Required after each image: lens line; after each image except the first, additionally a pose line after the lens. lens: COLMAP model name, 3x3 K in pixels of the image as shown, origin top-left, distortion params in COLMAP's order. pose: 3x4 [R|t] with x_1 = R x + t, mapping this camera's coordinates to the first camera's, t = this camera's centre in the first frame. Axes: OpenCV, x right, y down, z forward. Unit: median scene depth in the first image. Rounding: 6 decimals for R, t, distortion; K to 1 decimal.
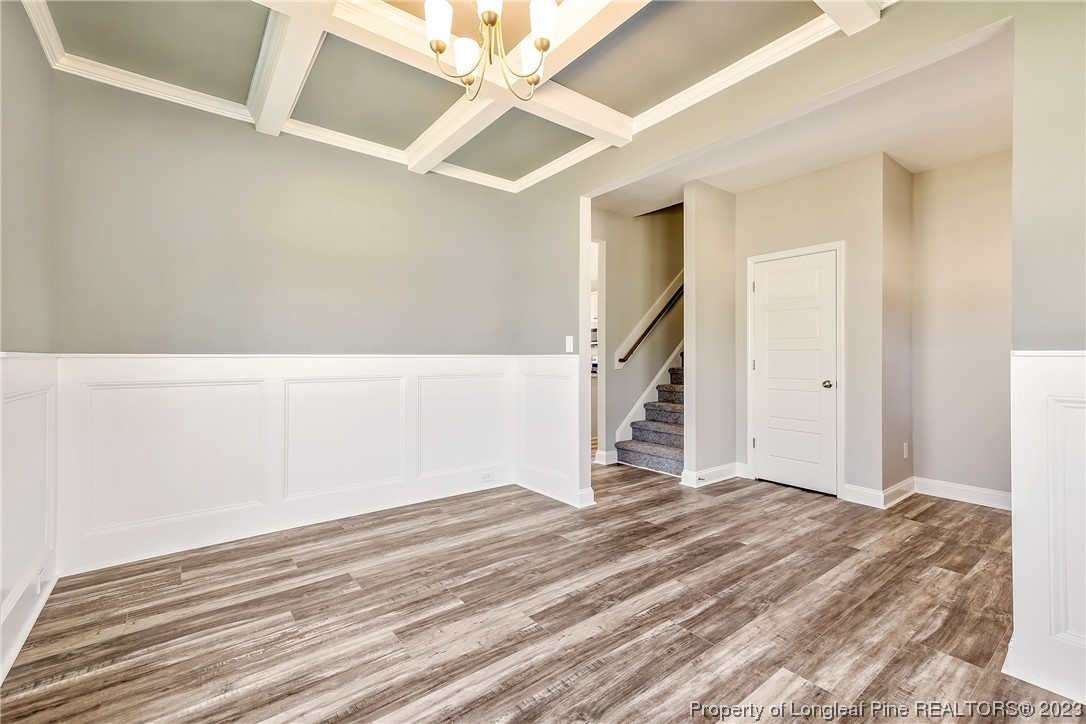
lens RADIAL K [[467.4, 0, 538.1], [0, 467.4, 359.8], [0, 0, 1]] dist [0.009726, 0.000210]
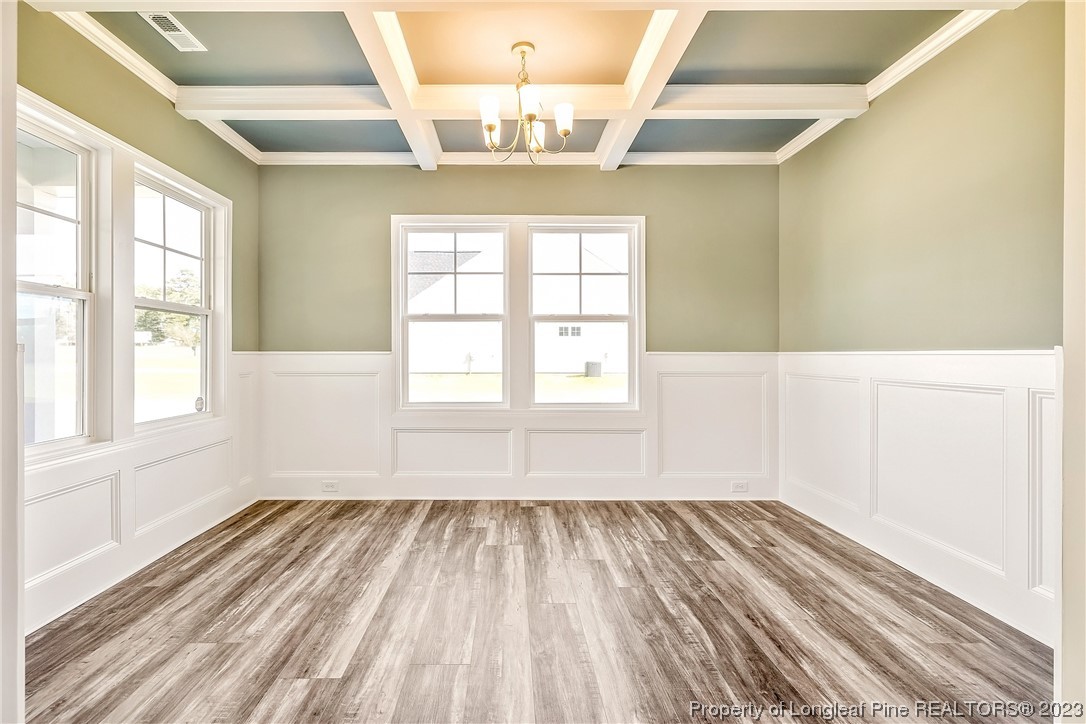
lens RADIAL K [[517.8, 0, 536.3], [0, 517.8, 356.4], [0, 0, 1]] dist [-0.004765, -0.000518]
pose [[-0.566345, 0.005461, -0.824150, 0.826842], [-0.005195, 0.999935, 0.010196, -0.012071], [0.824152, 0.010056, -0.566279, 1.369599]]
